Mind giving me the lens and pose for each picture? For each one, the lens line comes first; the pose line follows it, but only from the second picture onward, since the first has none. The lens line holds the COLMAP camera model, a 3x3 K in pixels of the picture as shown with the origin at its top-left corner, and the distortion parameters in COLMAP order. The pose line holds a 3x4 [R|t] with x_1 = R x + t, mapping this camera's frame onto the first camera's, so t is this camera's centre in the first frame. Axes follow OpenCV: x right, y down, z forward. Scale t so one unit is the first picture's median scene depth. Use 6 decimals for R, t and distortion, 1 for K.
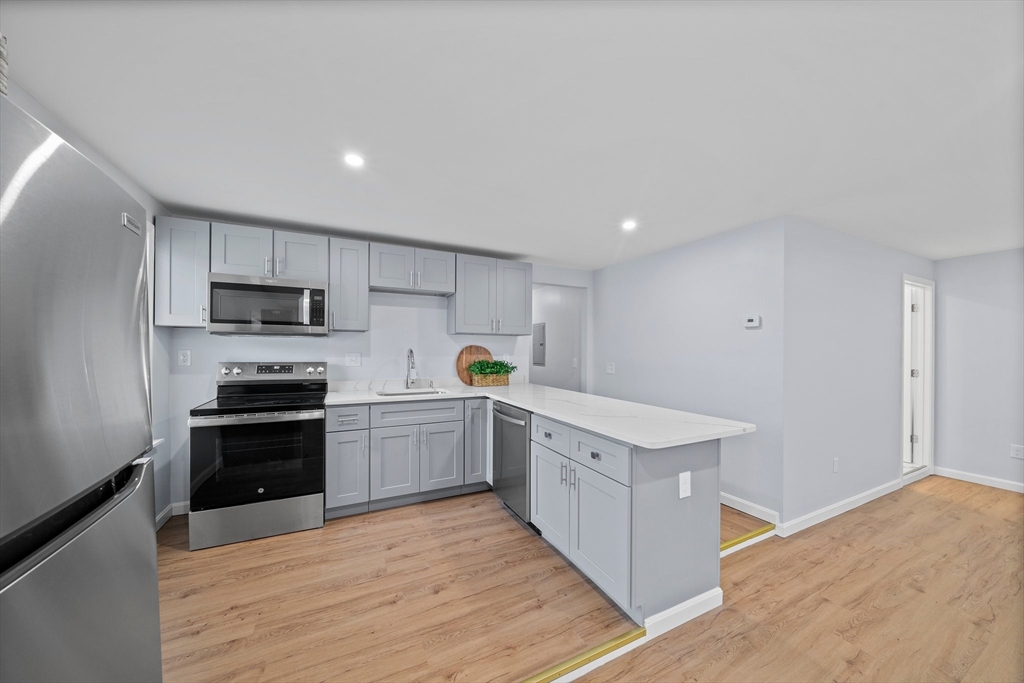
lens RADIAL K [[352.2, 0, 511.8], [0, 352.2, 348.7], [0, 0, 1]] dist [-0.008775, -0.000062]
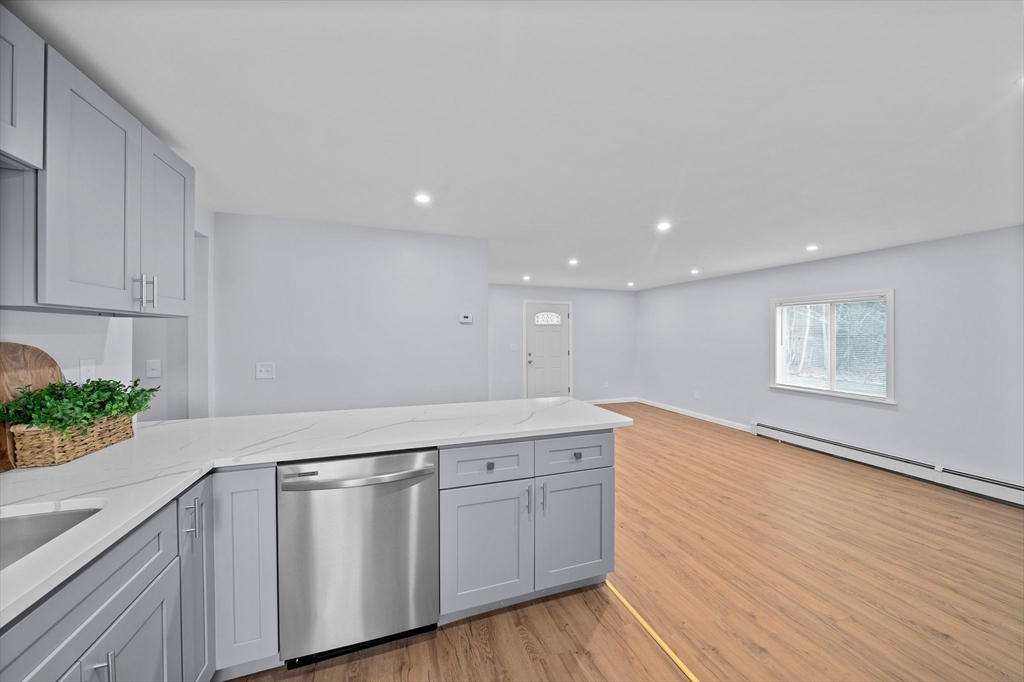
lens RADIAL K [[353.4, 0, 516.5], [0, 353.4, 335.5], [0, 0, 1]] dist [-0.009761, 0.000095]
pose [[0.114527, -0.006651, 0.993398, -0.479747], [-0.003743, 0.999968, 0.007127, -0.025994], [-0.993413, -0.004535, 0.114499, 0.661747]]
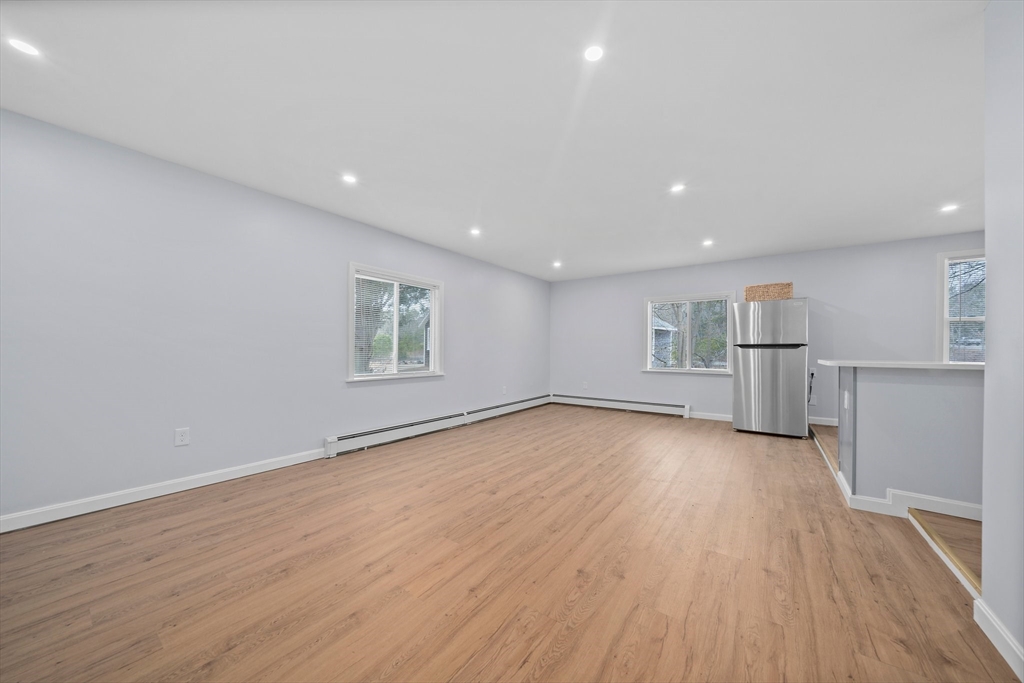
lens RADIAL K [[352.2, 0, 511.8], [0, 352.2, 348.7], [0, 0, 1]] dist [-0.008775, -0.000062]
pose [[-0.890011, -0.011205, -0.455802, 1.467249], [-0.009847, 0.999937, -0.005354, 0.119425], [0.455834, -0.000277, -0.890065, 1.017324]]
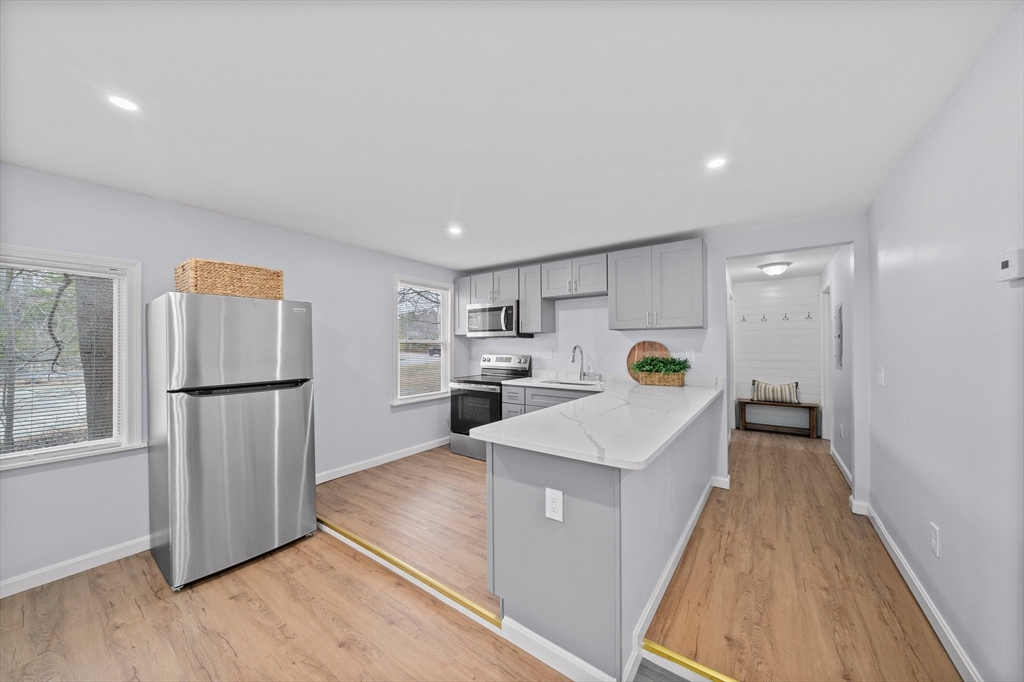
lens RADIAL K [[350.3, 0, 514.1], [0, 350.3, 342.5], [0, 0, 1]] dist [-0.007629, 0.000029]
pose [[0.464672, -0.016397, -0.885331, 0.735272], [0.008709, 0.999865, -0.013948, 0.005519], [0.885440, -0.001229, 0.464752, 0.321371]]
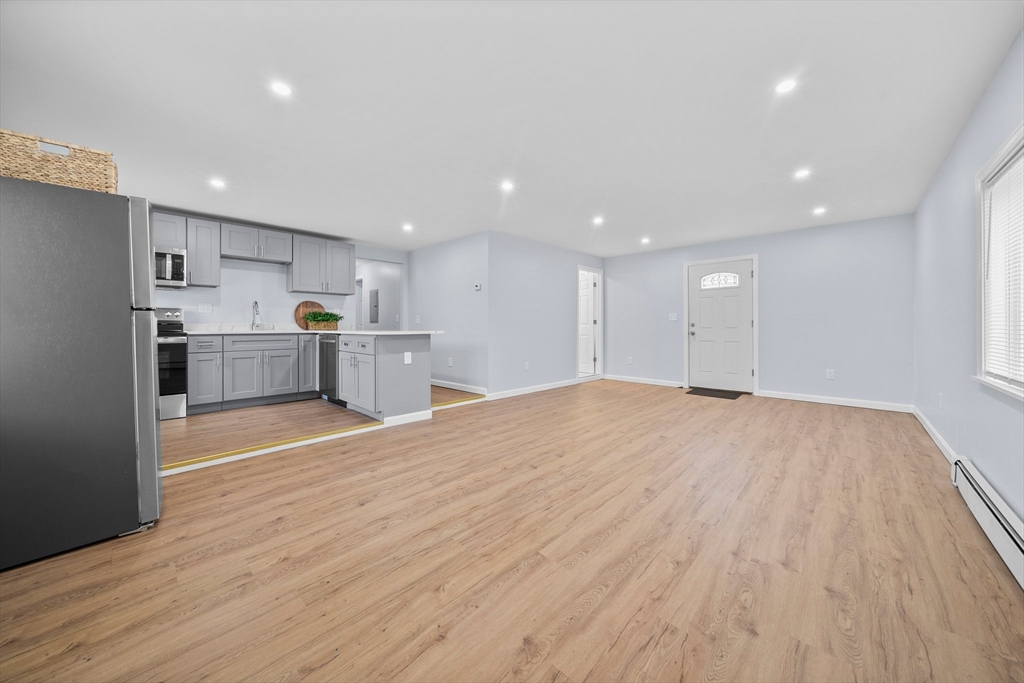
lens RADIAL K [[358.6, 0, 513.8], [0, 358.6, 325.7], [0, 0, 1]] dist [-0.010107, -0.000082]
pose [[0.939713, -0.005268, 0.341923, 0.217554], [0.005367, 0.999985, 0.000656, 0.118069], [-0.341921, 0.001219, 0.939728, -0.773043]]
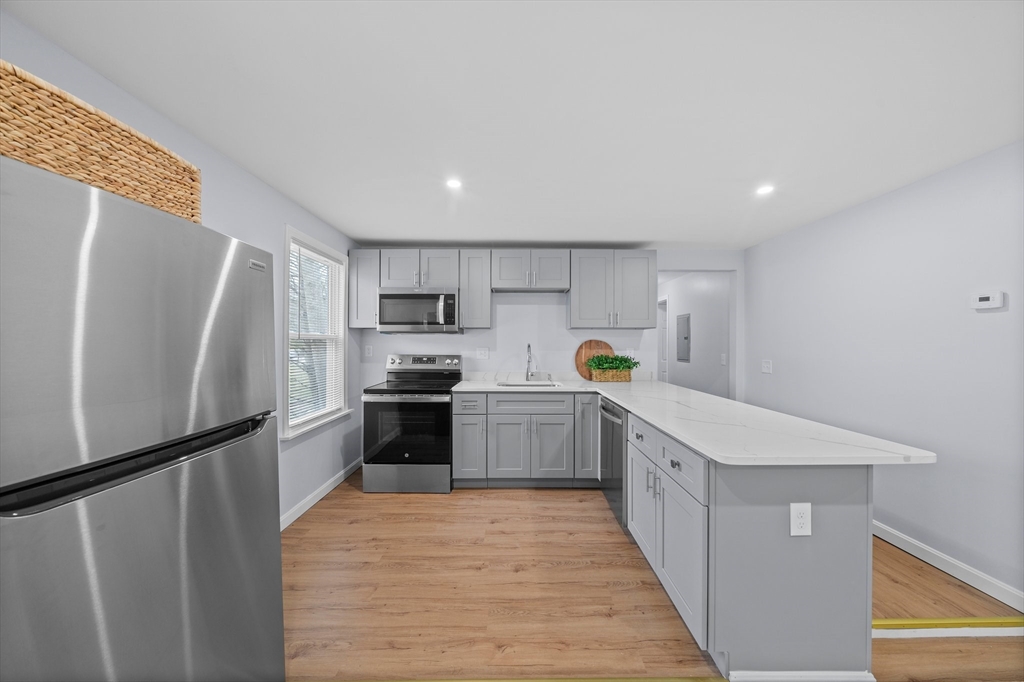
lens RADIAL K [[350.3, 0, 514.1], [0, 350.3, 342.5], [0, 0, 1]] dist [-0.007629, 0.000029]
pose [[0.897783, -0.005139, -0.440409, 0.163683], [0.004083, 0.999986, -0.003346, 0.000104], [0.440420, 0.001205, 0.897791, 0.024126]]
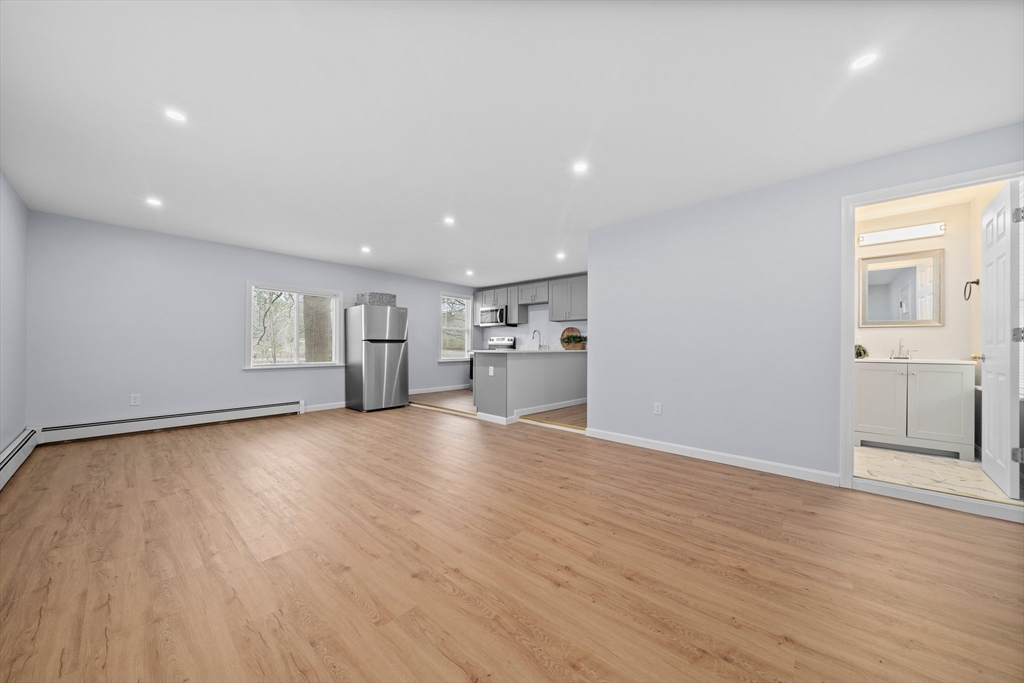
lens RADIAL K [[350.3, 0, 514.1], [0, 350.3, 343.0], [0, 0, 1]] dist [-0.007629, 0.000029]
pose [[0.373534, -0.013006, -0.927525, 1.891995], [-0.001457, 0.999892, -0.014607, 0.127342], [0.927615, 0.006808, 0.373475, 0.088439]]
